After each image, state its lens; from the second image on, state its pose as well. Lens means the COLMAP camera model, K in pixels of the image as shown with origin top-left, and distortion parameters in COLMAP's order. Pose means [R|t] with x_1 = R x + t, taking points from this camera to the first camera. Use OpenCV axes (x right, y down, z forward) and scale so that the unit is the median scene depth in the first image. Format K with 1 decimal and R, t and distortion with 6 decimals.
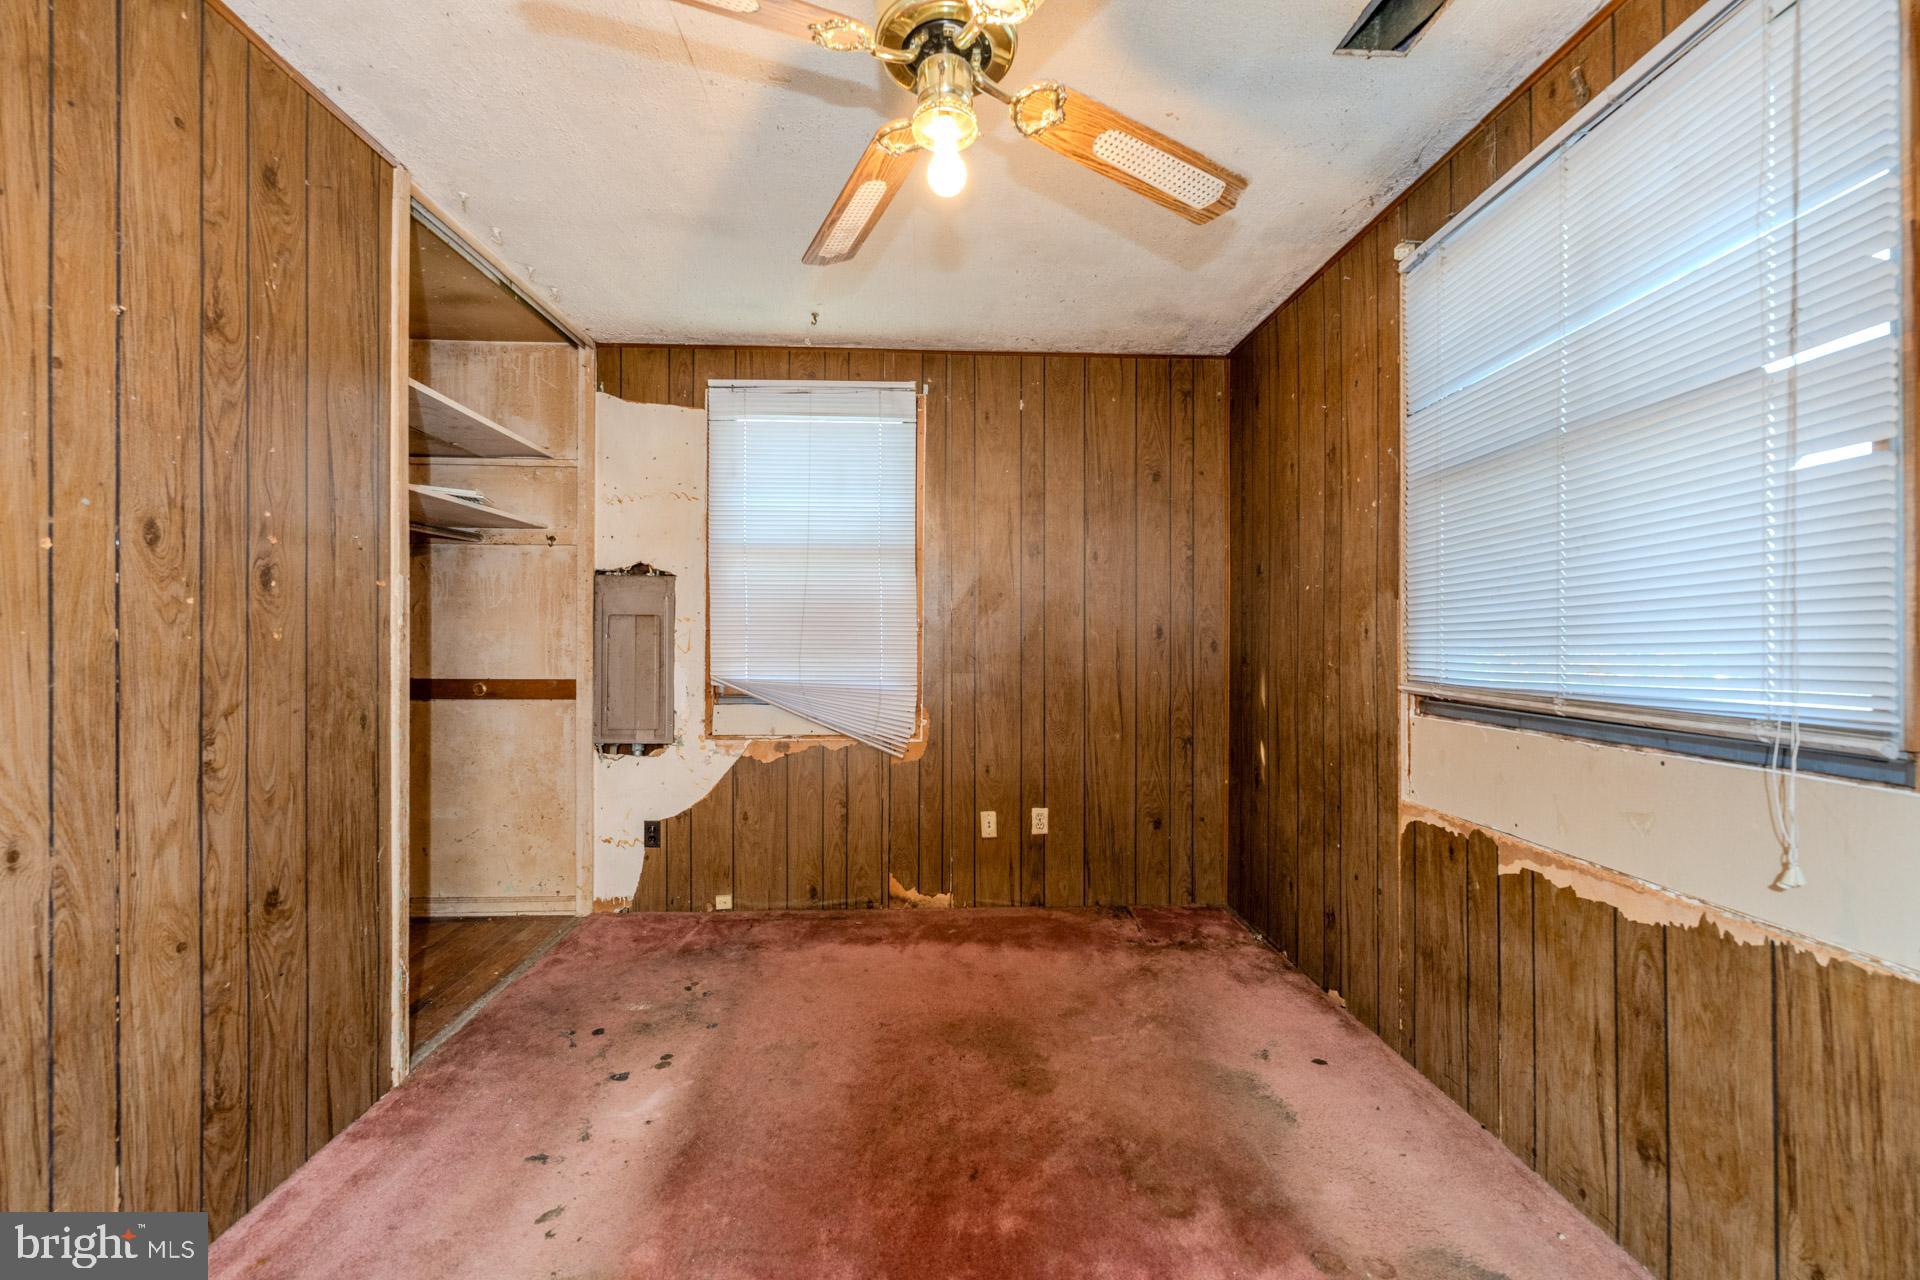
lens RADIAL K [[766.1, 0, 960.0], [0, 766.1, 640.0], [0, 0, 1]] dist [-0.000704, 0.000231]
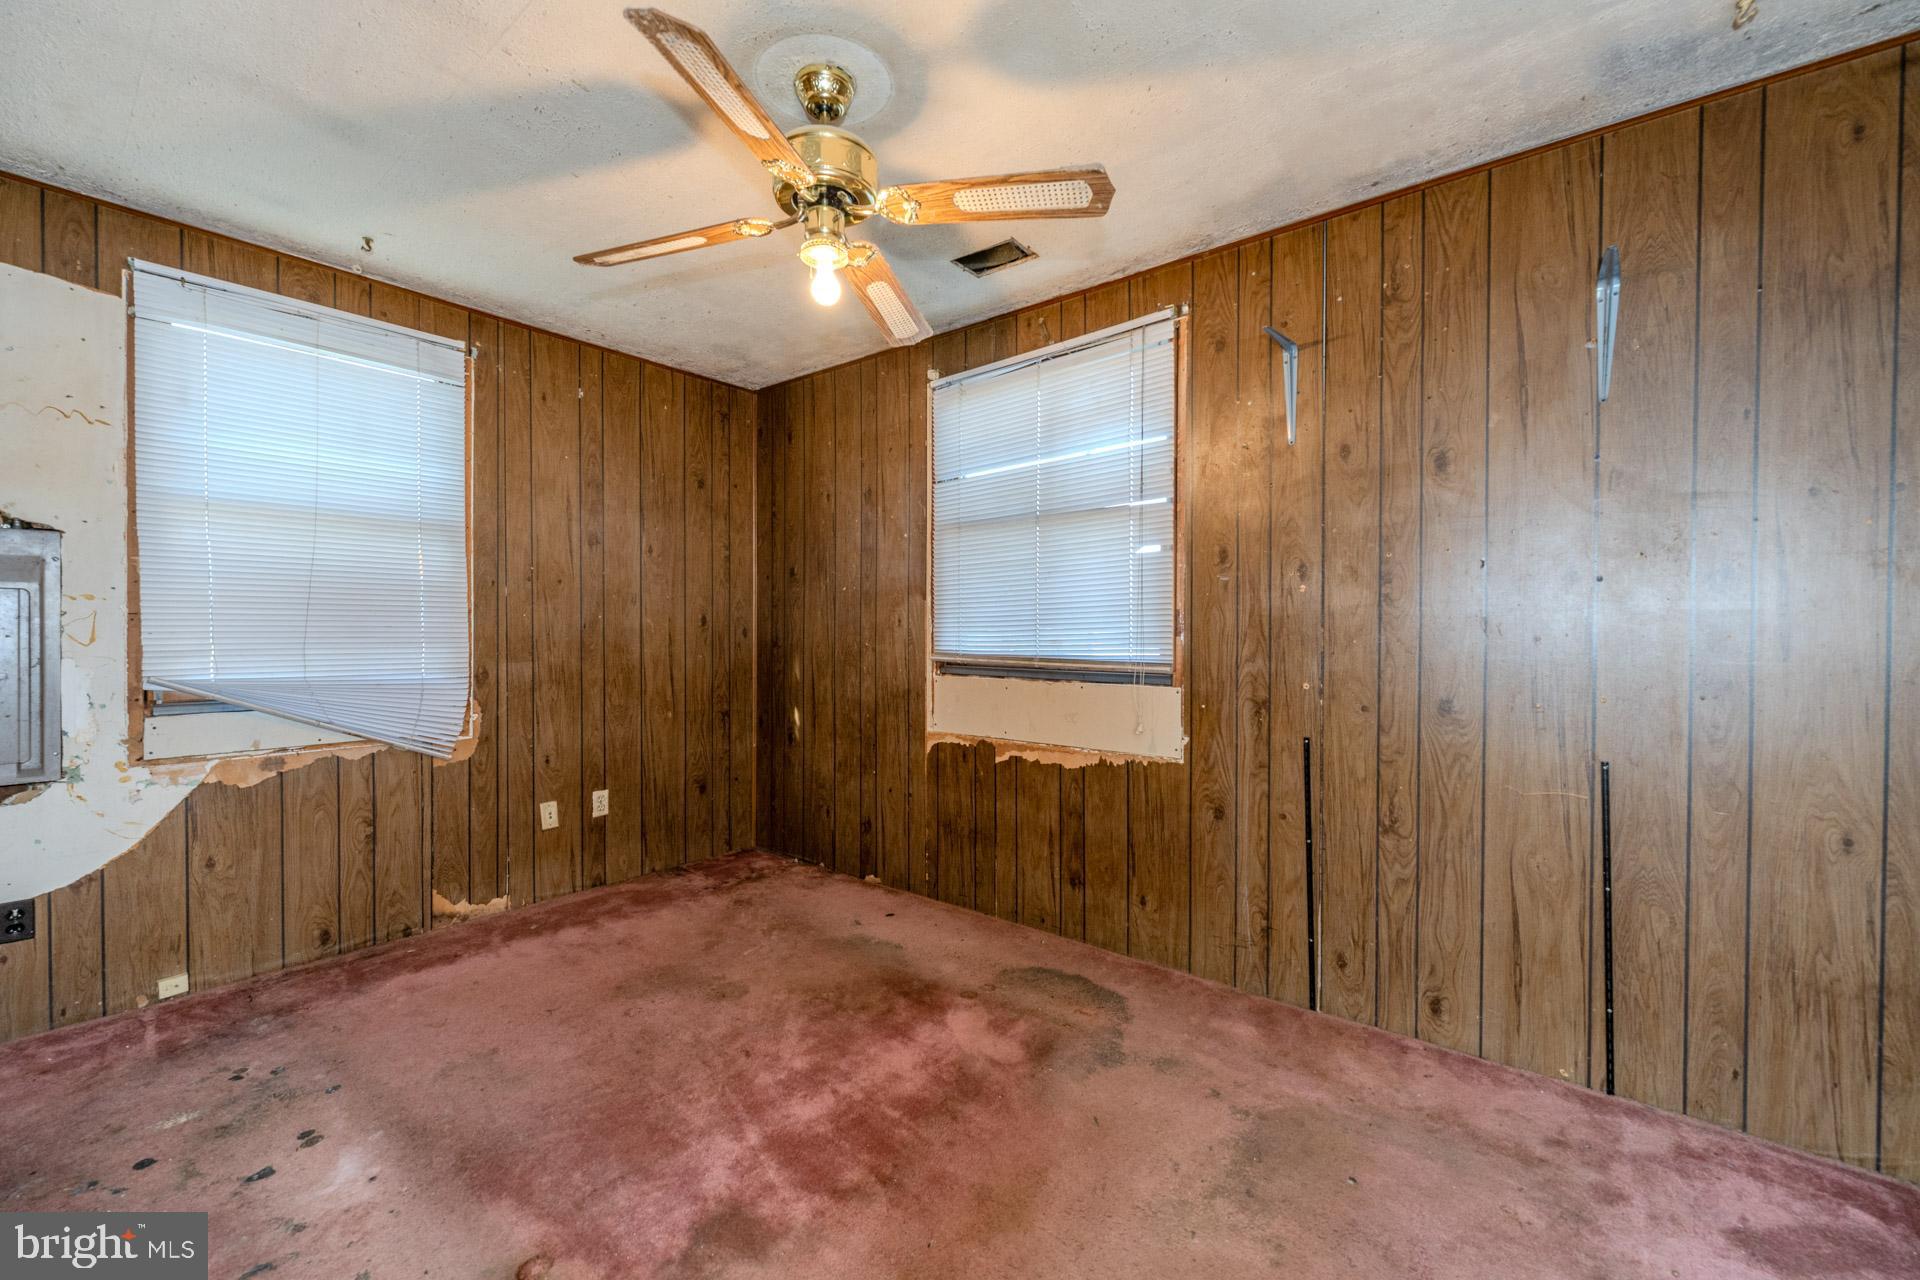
lens RADIAL K [[766.1, 0, 960.0], [0, 766.1, 640.0], [0, 0, 1]] dist [-0.000704, 0.000231]
pose [[0.660597, -0.011396, 0.750654, -0.365845], [0.000763, 0.999894, 0.014509, 0.002564], [-0.750740, -0.009012, 0.660536, -0.043091]]
